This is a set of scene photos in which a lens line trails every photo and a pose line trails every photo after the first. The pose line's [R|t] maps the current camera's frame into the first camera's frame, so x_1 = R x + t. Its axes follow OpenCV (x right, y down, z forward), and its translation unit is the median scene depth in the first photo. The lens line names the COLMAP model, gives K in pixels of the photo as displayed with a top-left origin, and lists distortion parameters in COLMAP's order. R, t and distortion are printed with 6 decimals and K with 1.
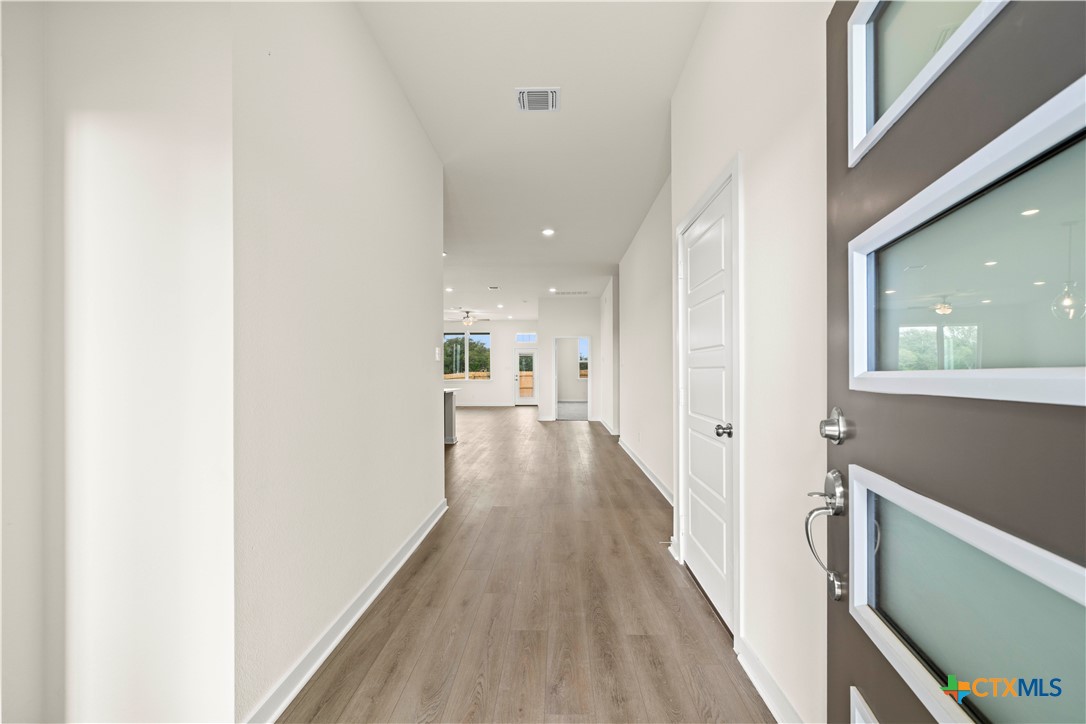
lens RADIAL K [[432.1, 0, 547.3], [0, 432.1, 373.7], [0, 0, 1]] dist [-0.001383, -0.000198]
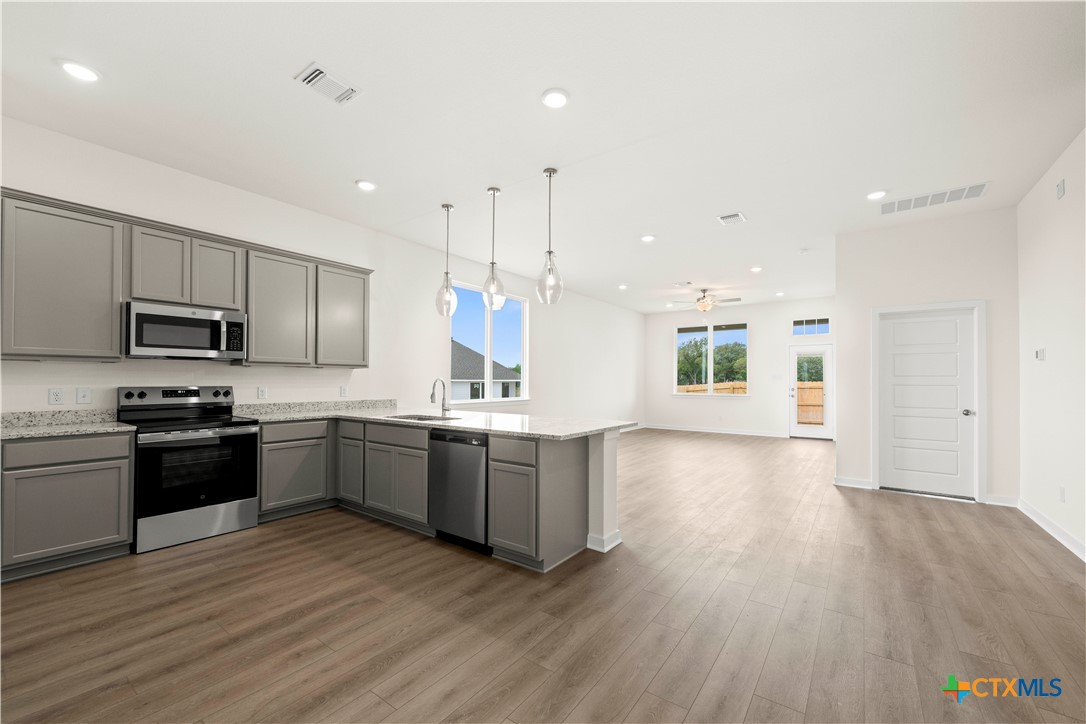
lens RADIAL K [[432.9, 0, 554.2], [0, 432.9, 374.7], [0, 0, 1]] dist [0.000922, 0.000158]
pose [[0.830938, -0.003012, -0.556357, -0.009005], [-0.006541, 0.999863, -0.015181, -0.004151], [0.556327, 0.016254, 0.830804, 0.290045]]
